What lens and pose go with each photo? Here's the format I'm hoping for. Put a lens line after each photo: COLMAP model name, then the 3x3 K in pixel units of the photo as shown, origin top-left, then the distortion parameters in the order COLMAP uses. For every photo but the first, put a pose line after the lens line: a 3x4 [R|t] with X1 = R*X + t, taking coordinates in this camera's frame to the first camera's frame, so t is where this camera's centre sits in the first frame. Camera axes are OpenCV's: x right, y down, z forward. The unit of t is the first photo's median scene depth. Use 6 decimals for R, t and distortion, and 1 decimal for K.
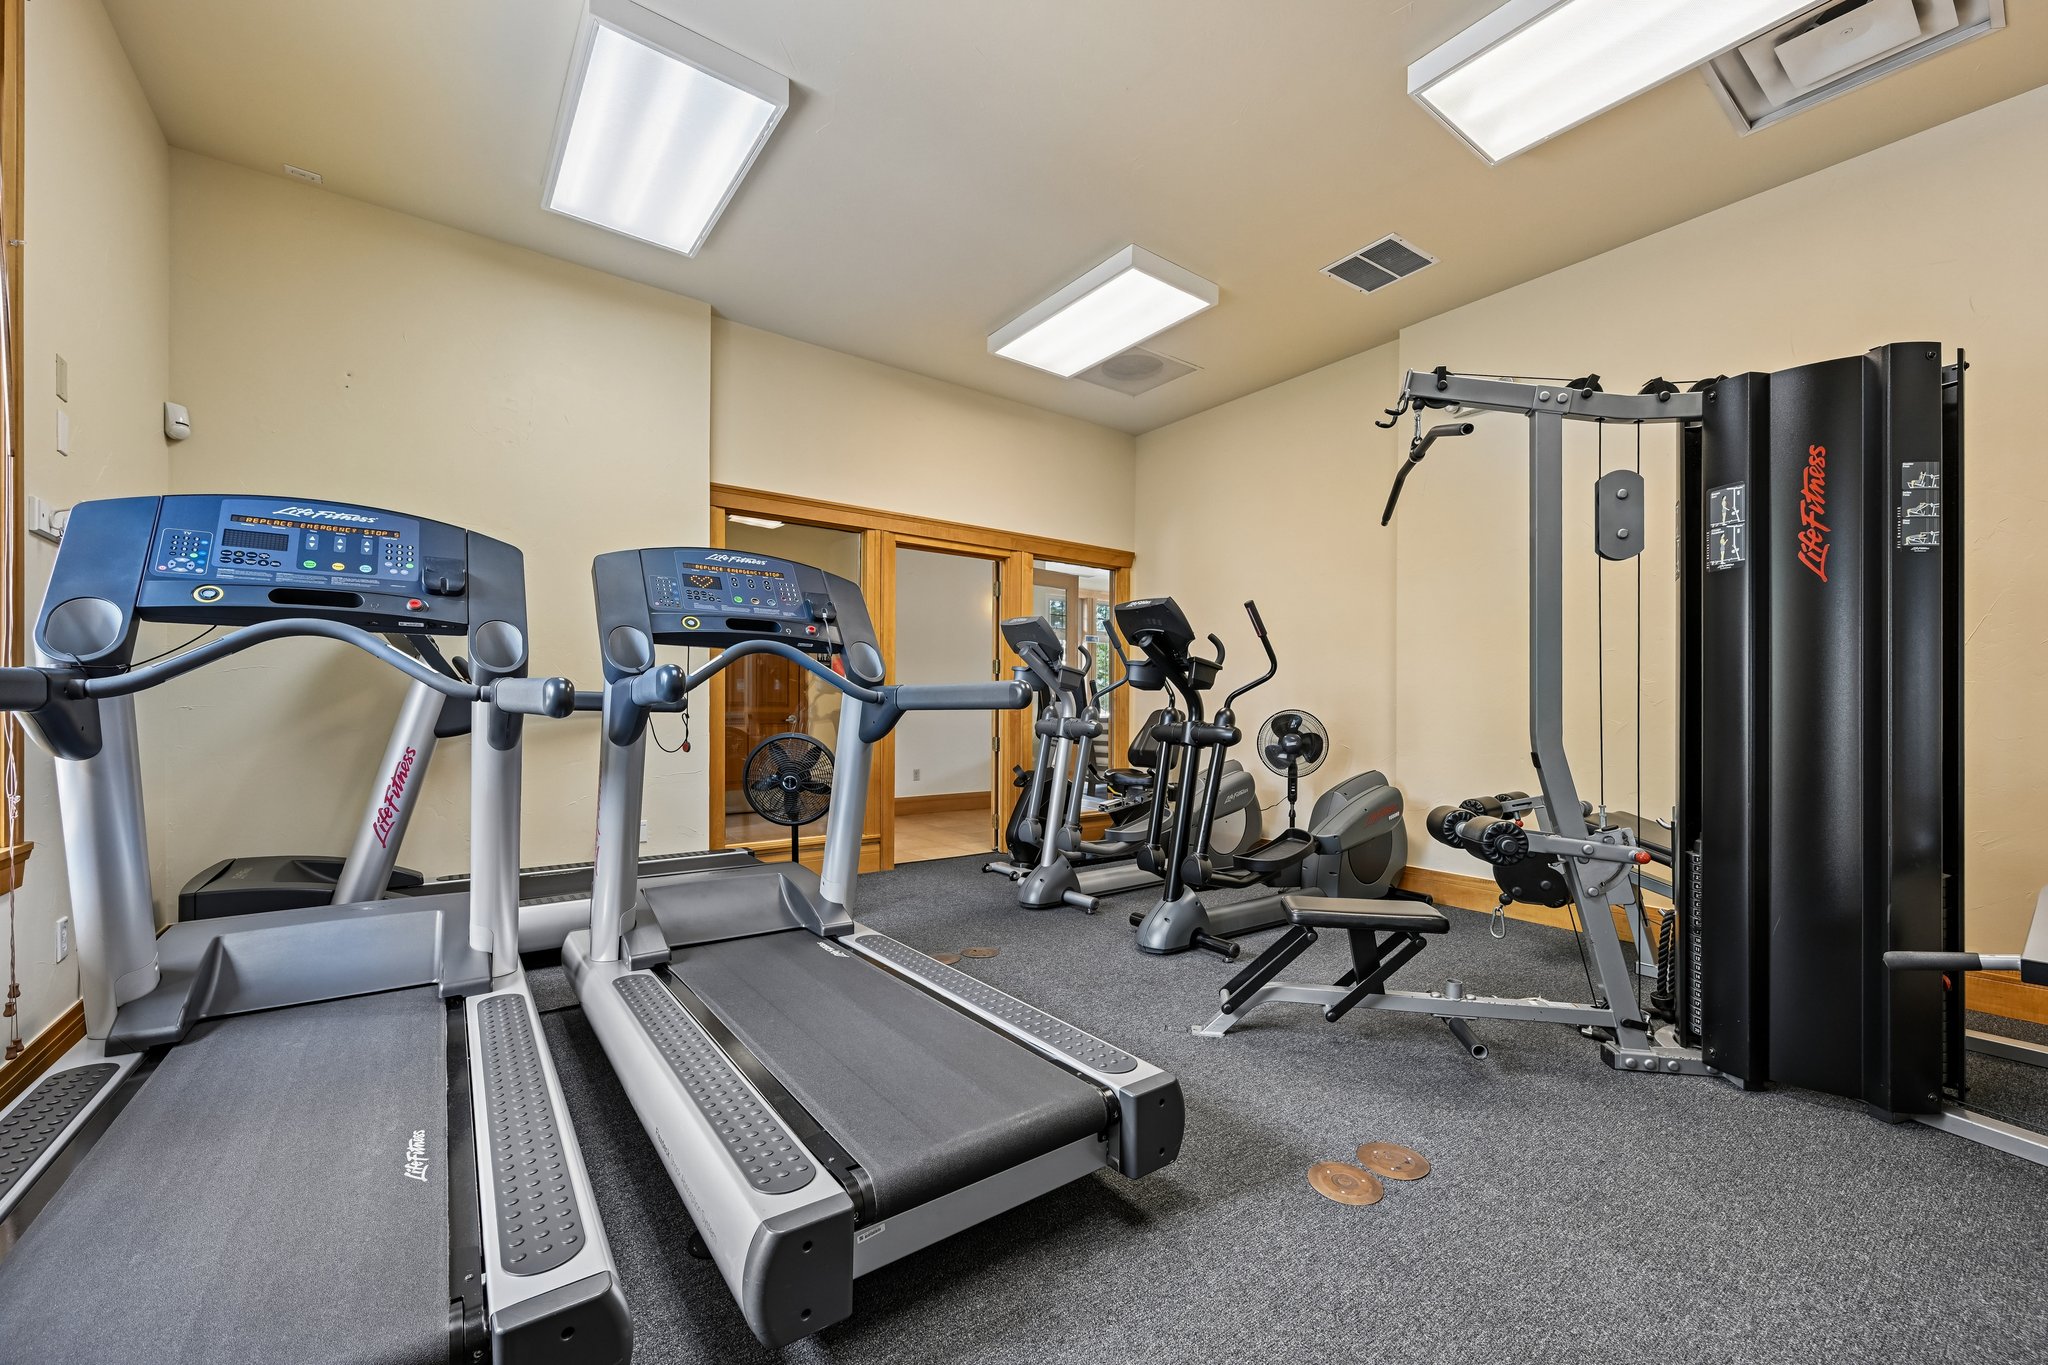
lens RADIAL K [[809.1, 0, 1017.1], [0, 809.1, 708.3], [0, 0, 1]] dist [-0.000527, 0.000230]
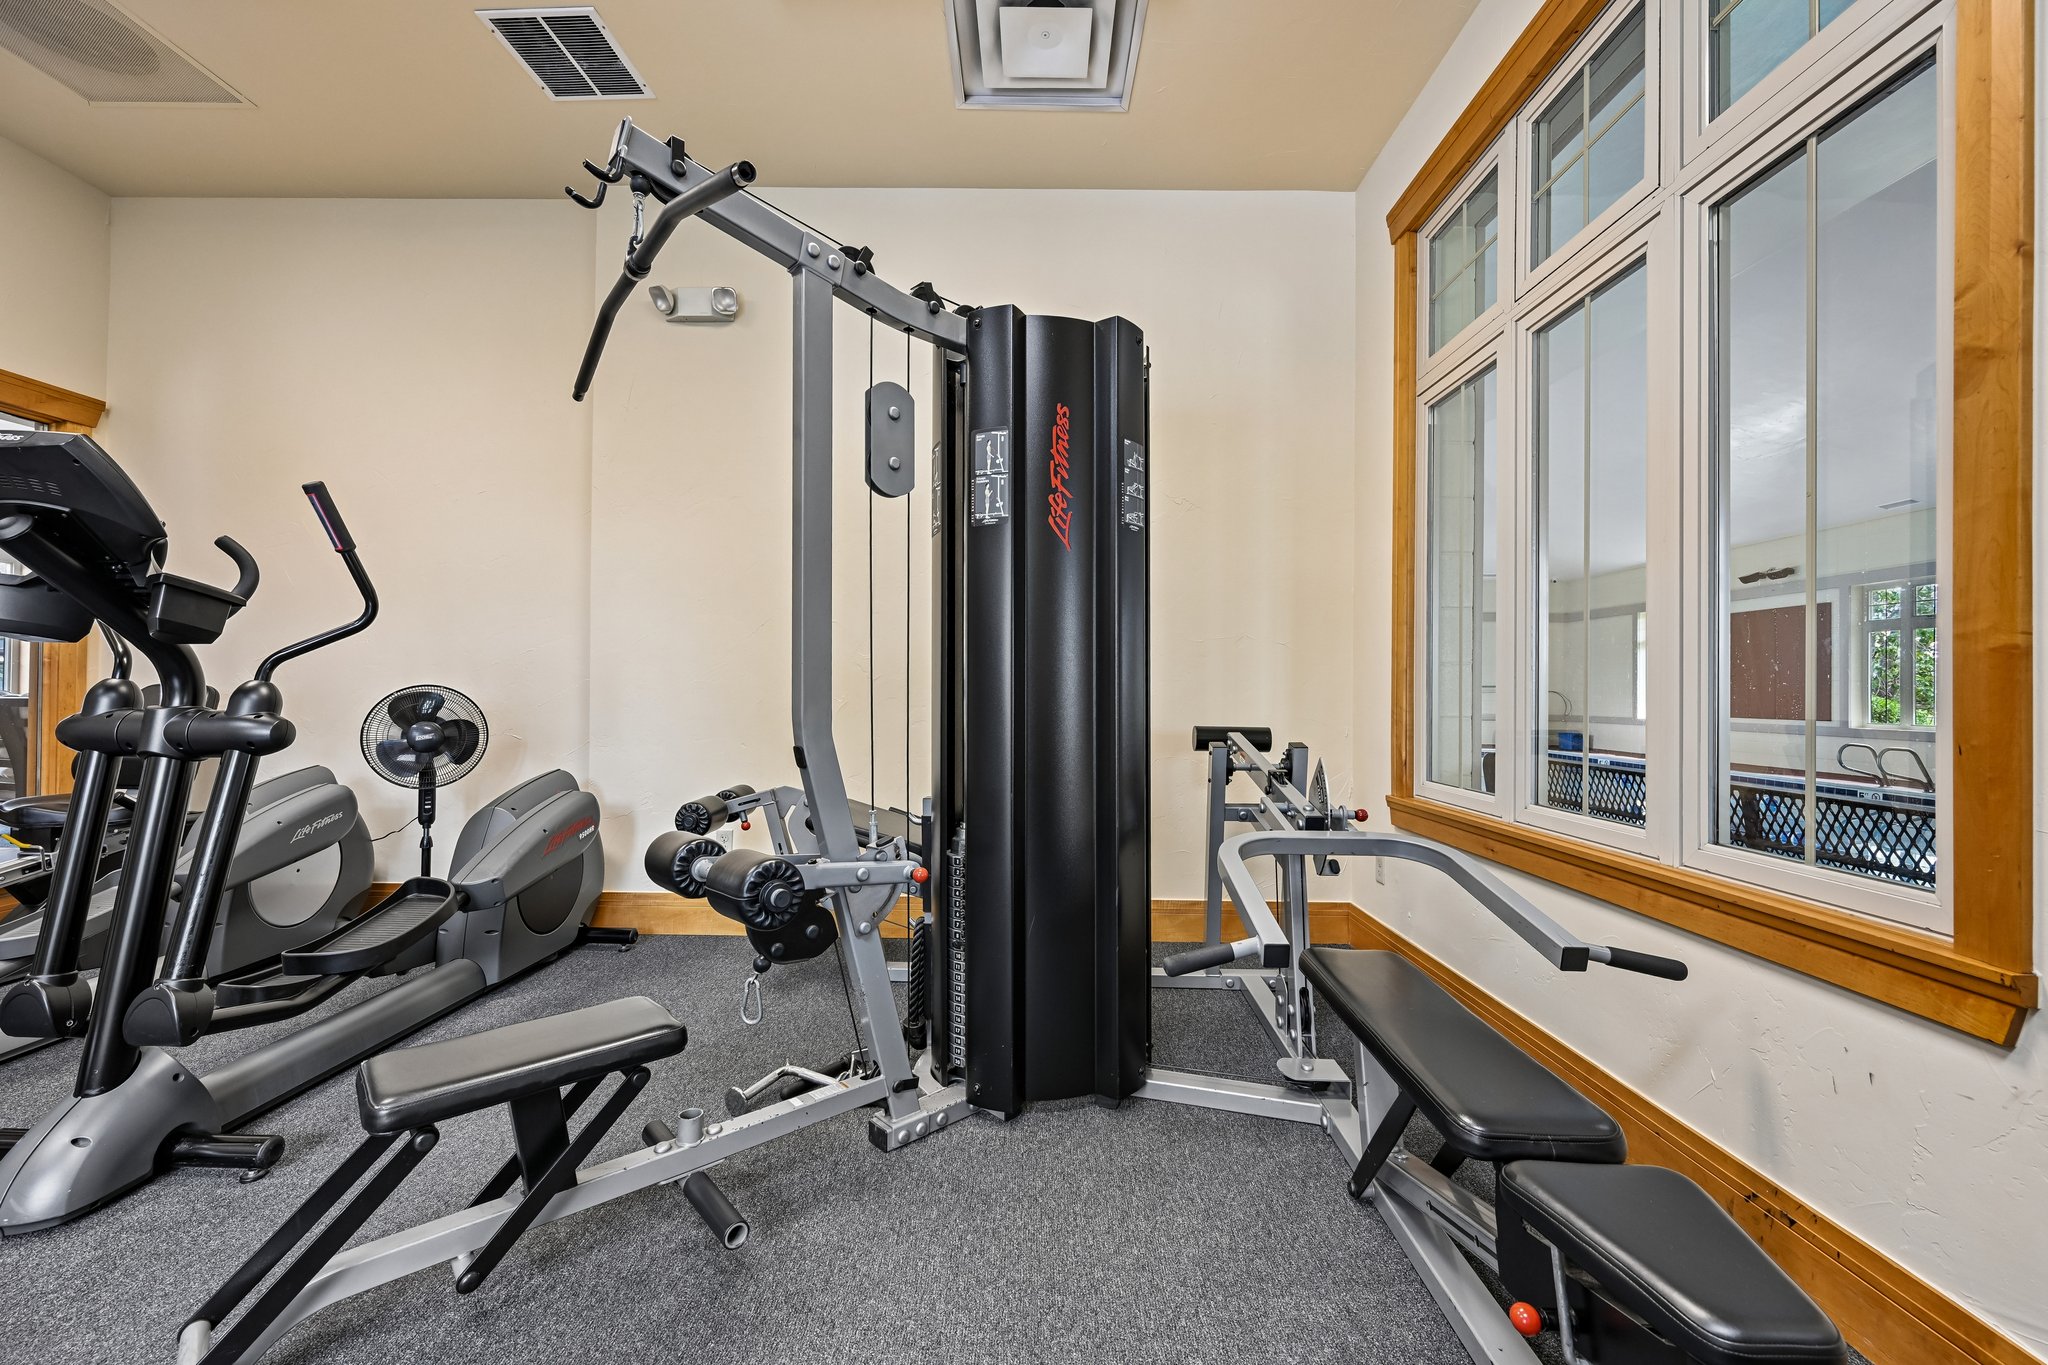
lens RADIAL K [[804.7, 0, 1028.0], [0, 804.7, 684.3], [0, 0, 1]] dist [-0.002618, 0.000034]
pose [[0.585555, 0.005277, 0.810616, 0.173426], [-0.004873, 0.999984, -0.002989, 0.001227], [-0.810618, -0.002200, 0.585571, 0.396619]]
